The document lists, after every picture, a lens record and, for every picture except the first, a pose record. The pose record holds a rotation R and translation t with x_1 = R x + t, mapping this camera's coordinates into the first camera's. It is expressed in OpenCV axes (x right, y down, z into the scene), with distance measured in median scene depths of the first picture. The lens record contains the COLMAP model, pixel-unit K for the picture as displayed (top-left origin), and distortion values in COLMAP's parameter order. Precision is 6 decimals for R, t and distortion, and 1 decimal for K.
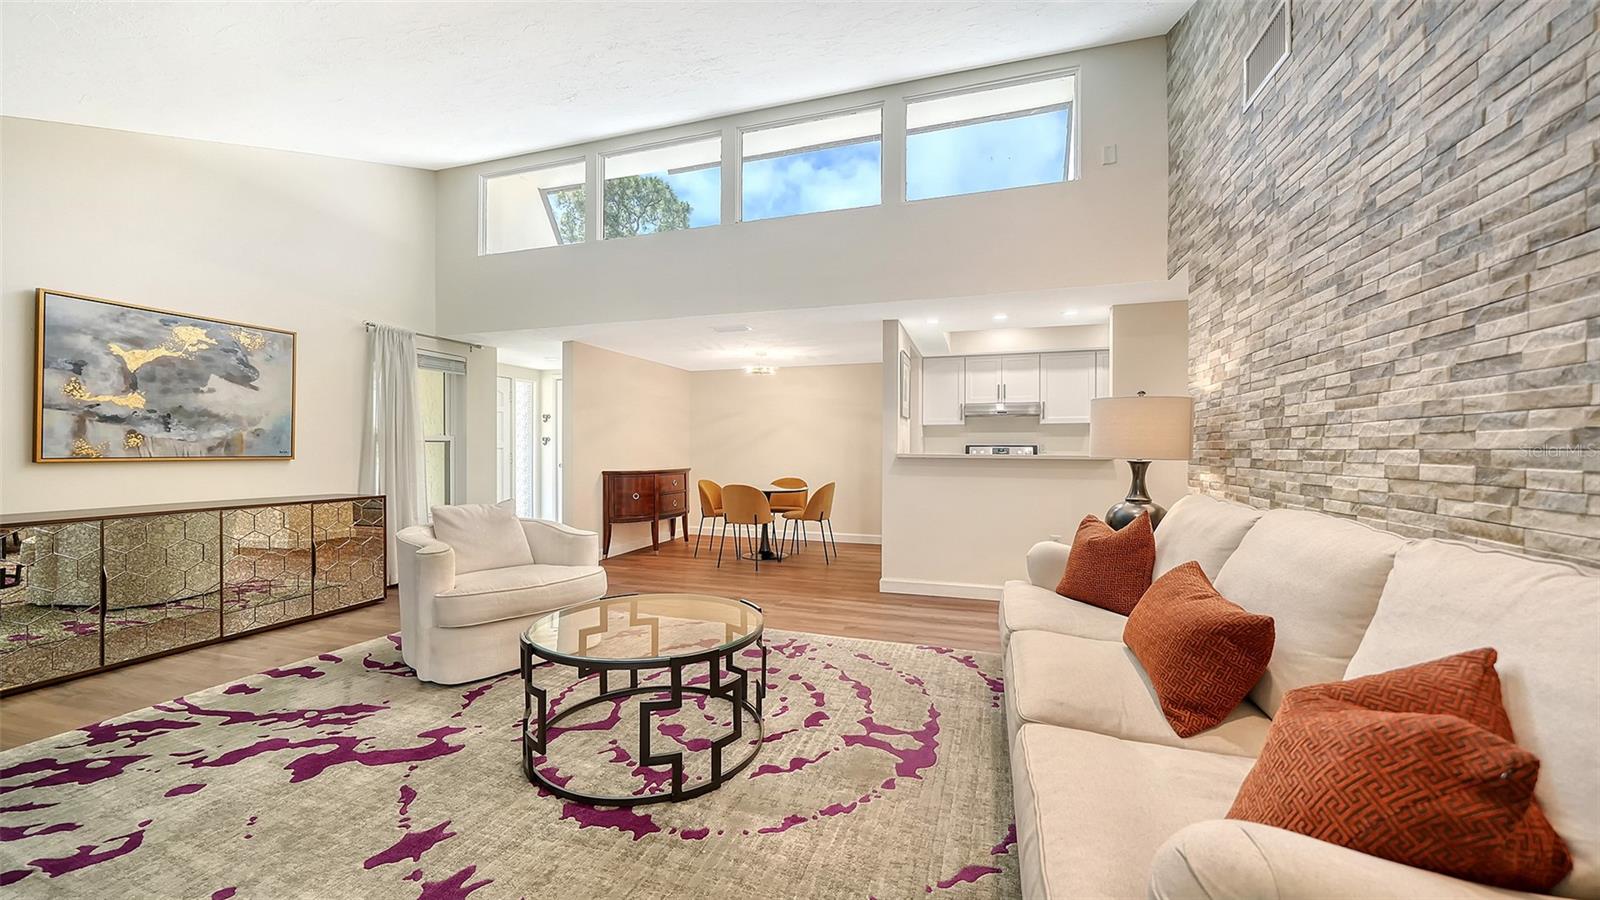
lens RADIAL K [[600.7, 0, 785.6], [0, 600.7, 450.5], [0, 0, 1]] dist [-0.006623, 0.000248]
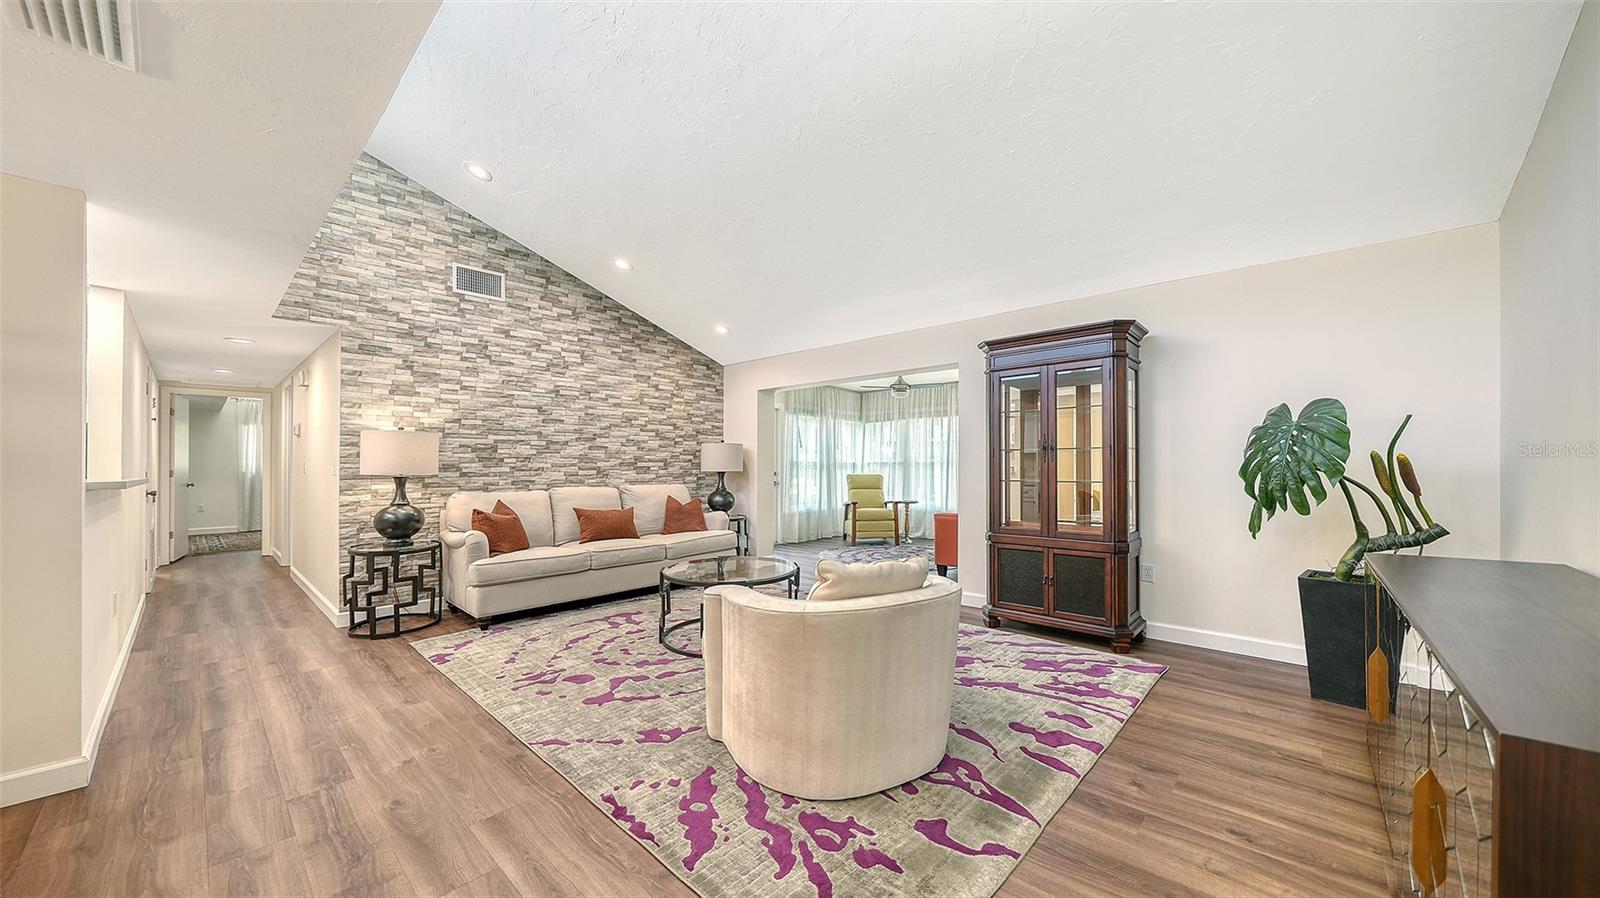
lens RADIAL K [[563.8, 0, 791.2], [0, 563.8, 461.0], [0, 0, 1]] dist [-0.002744, -0.000982]
pose [[-0.913759, 0.003622, 0.406241, -0.725049], [0.003288, 0.999993, -0.001518, -0.013256], [-0.406244, -0.000052, -0.913765, 1.673010]]
